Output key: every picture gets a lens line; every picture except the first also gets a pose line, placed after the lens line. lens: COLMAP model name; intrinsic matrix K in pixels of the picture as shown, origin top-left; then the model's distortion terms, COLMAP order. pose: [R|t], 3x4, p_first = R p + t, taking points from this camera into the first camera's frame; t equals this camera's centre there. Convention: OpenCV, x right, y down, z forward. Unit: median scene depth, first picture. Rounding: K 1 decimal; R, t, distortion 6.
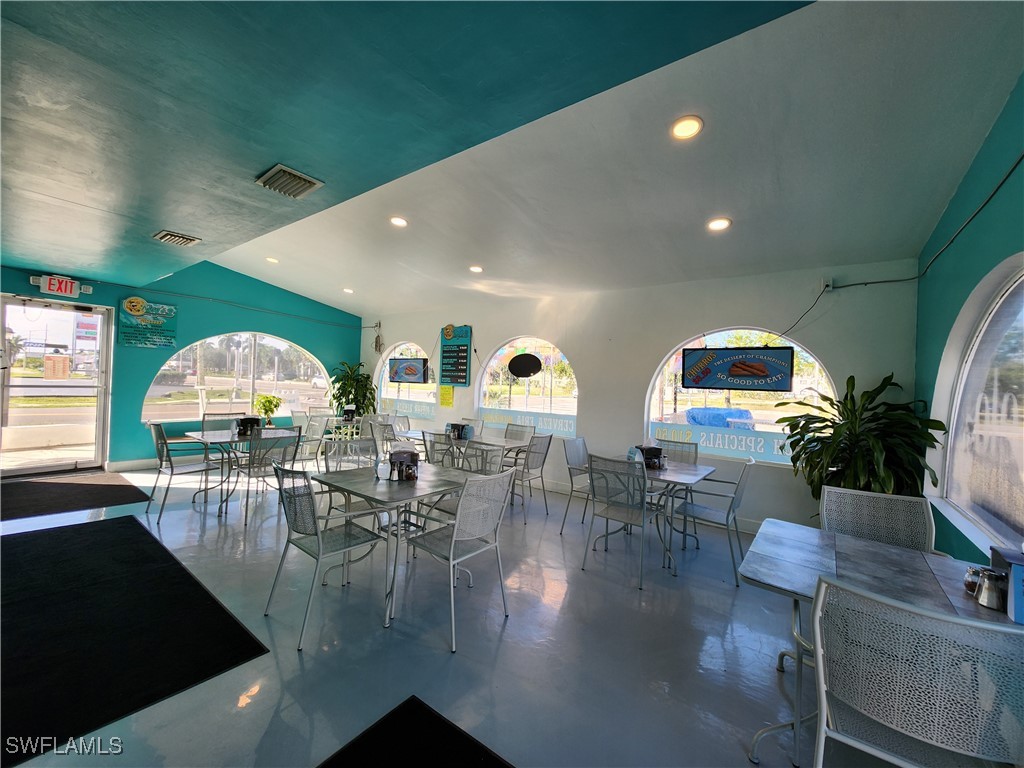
lens RADIAL K [[408.8, 0, 517.0], [0, 408.8, 379.5], [0, 0, 1]] dist [-0.001782, 0.000294]
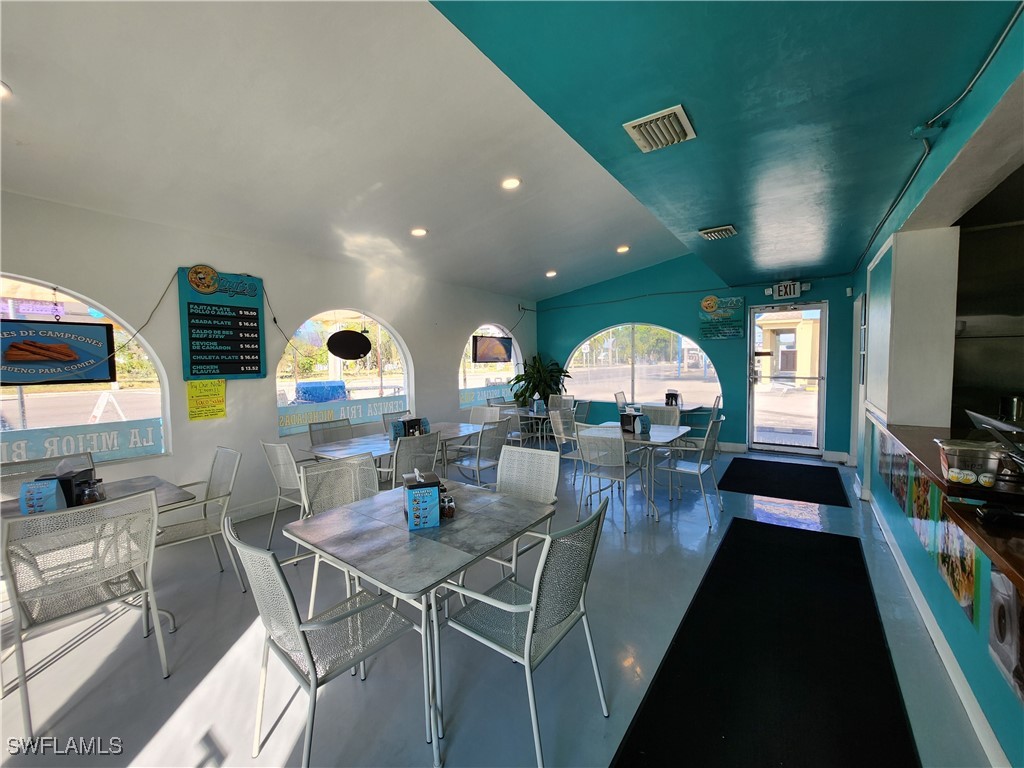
lens RADIAL K [[402.2, 0, 512.3], [0, 402.2, 380.9], [0, 0, 1]] dist [-0.001616, 0.000437]
pose [[-0.016578, -0.087667, 0.996012, -0.822246], [0.007675, 0.996108, 0.087803, -0.031609], [-0.999833, 0.009100, -0.015841, 0.711446]]
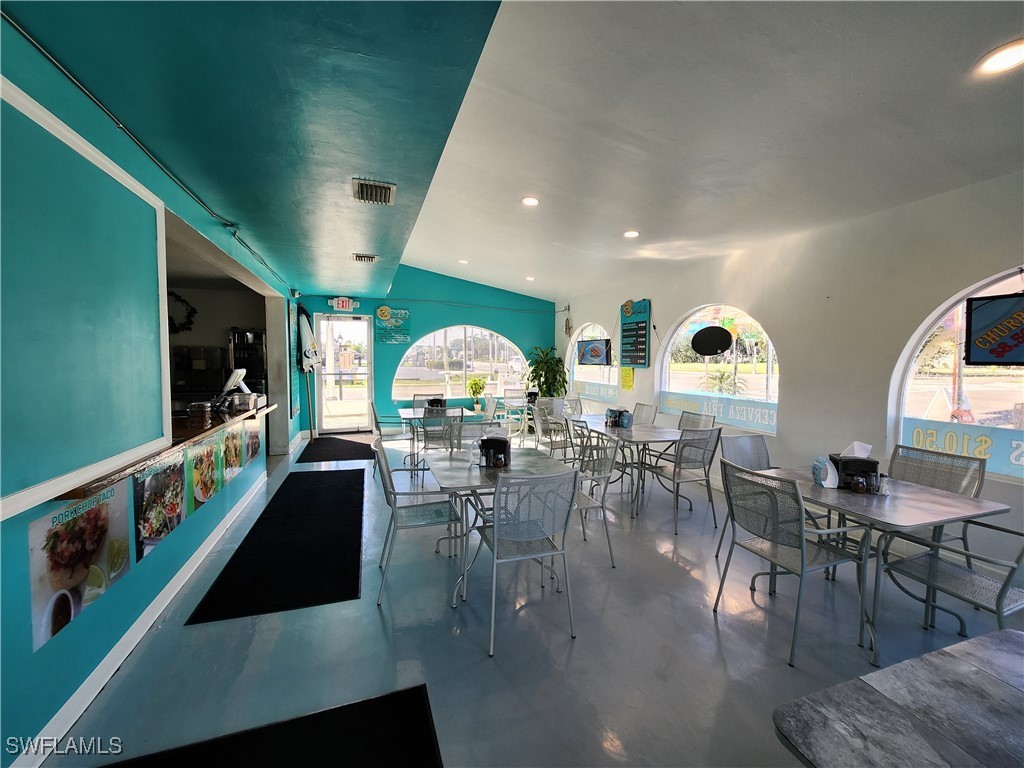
lens RADIAL K [[411.1, 0, 510.3], [0, 411.1, 379.0], [0, 0, 1]] dist [-0.001301, 0.000026]
pose [[0.829296, -0.005062, -0.558787, 0.149203], [0.030704, 0.998861, 0.036521, -0.000632], [0.557965, -0.047444, 0.828507, 0.098637]]
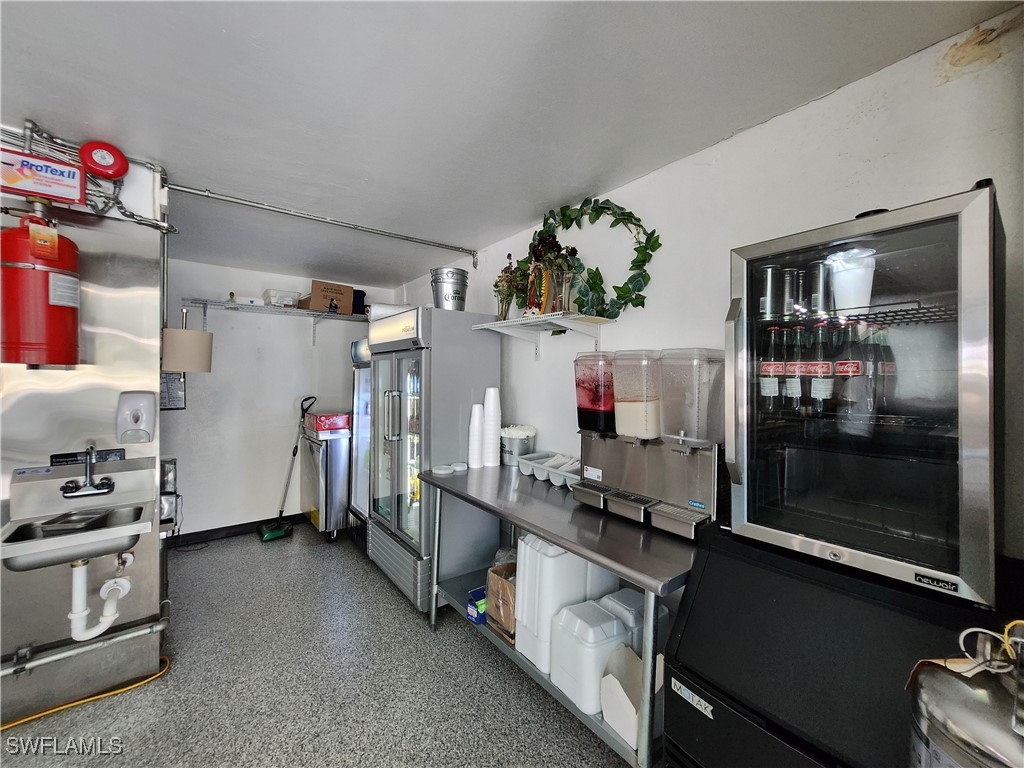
lens RADIAL K [[404.7, 0, 512.8], [0, 404.7, 379.1], [0, 0, 1]] dist [-0.000340, 0.000568]
pose [[-0.257297, -0.037992, -0.965585, -0.830935], [-0.013503, 0.999271, -0.035719, -0.040629], [0.966238, 0.003848, -0.257622, 0.527605]]
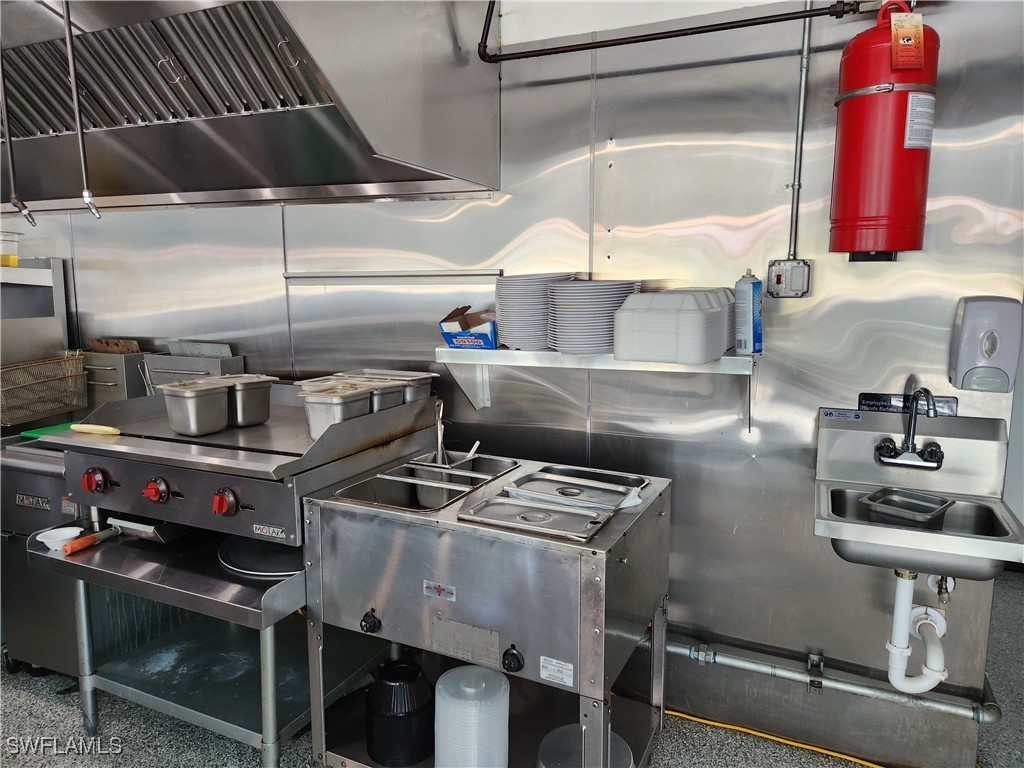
lens RADIAL K [[684.4, 0, 514.6], [0, 684.4, 379.0], [0, 0, 1]] dist [0.089744, -0.084156]
pose [[-0.976997, -0.007425, -0.213123, -0.799471], [-0.035799, 0.990922, 0.129586, -0.035281], [0.210226, 0.134235, -0.968394, 0.412792]]
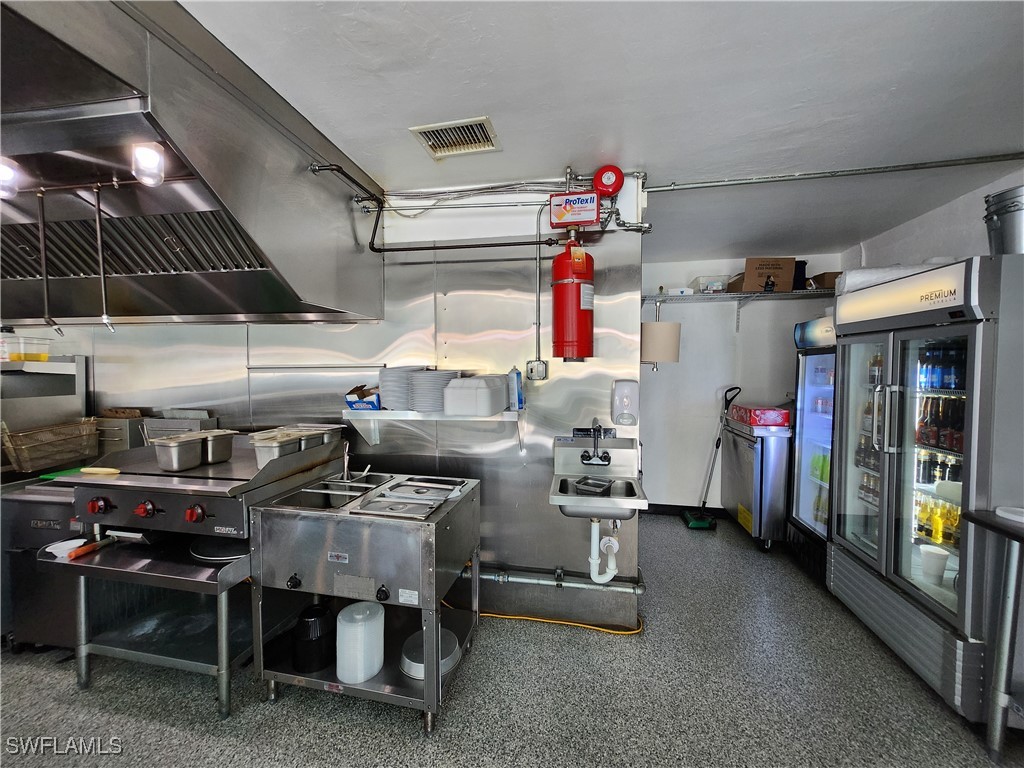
lens RADIAL K [[402.2, 0, 512.3], [0, 402.2, 380.9], [0, 0, 1]] dist [-0.001616, 0.000437]
pose [[-0.898622, -0.021084, -0.438216, -0.814149], [-0.032771, 0.999280, 0.019123, -0.041015], [0.437497, 0.031545, -0.898666, 0.438721]]
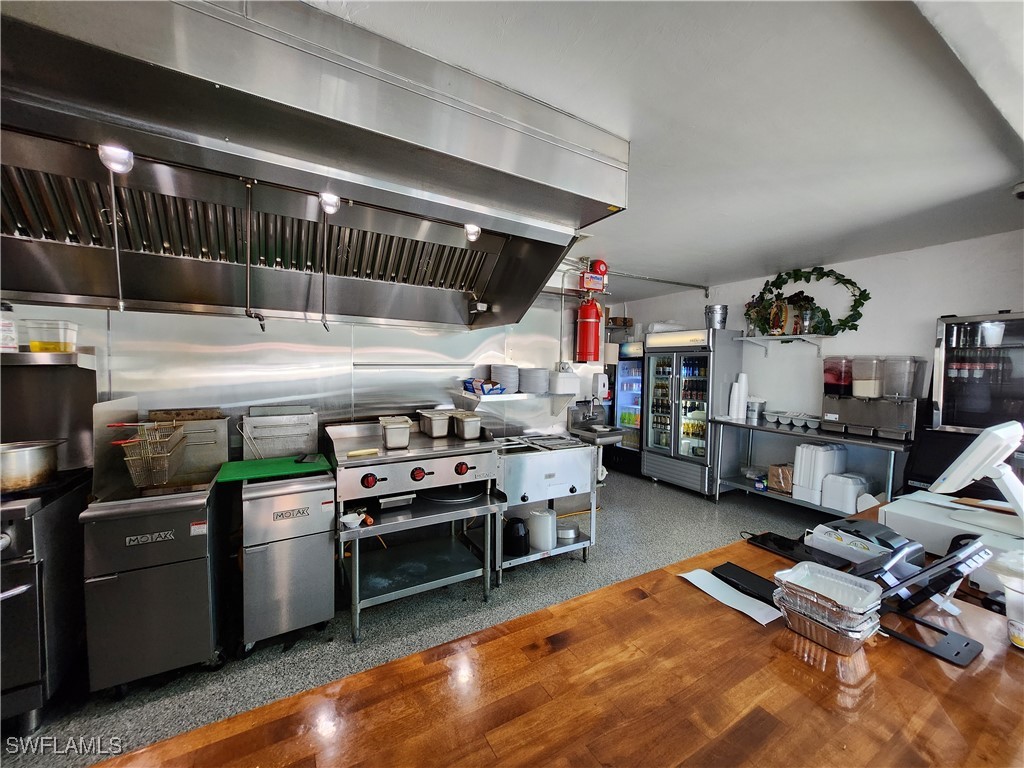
lens RADIAL K [[402.2, 0, 512.3], [0, 402.2, 380.9], [0, 0, 1]] dist [-0.001616, 0.000437]
pose [[-0.384739, -0.006386, -0.923003, -0.383291], [-0.024101, 0.999705, 0.003129, -0.024254], [0.922711, 0.023449, -0.384779, 0.284685]]
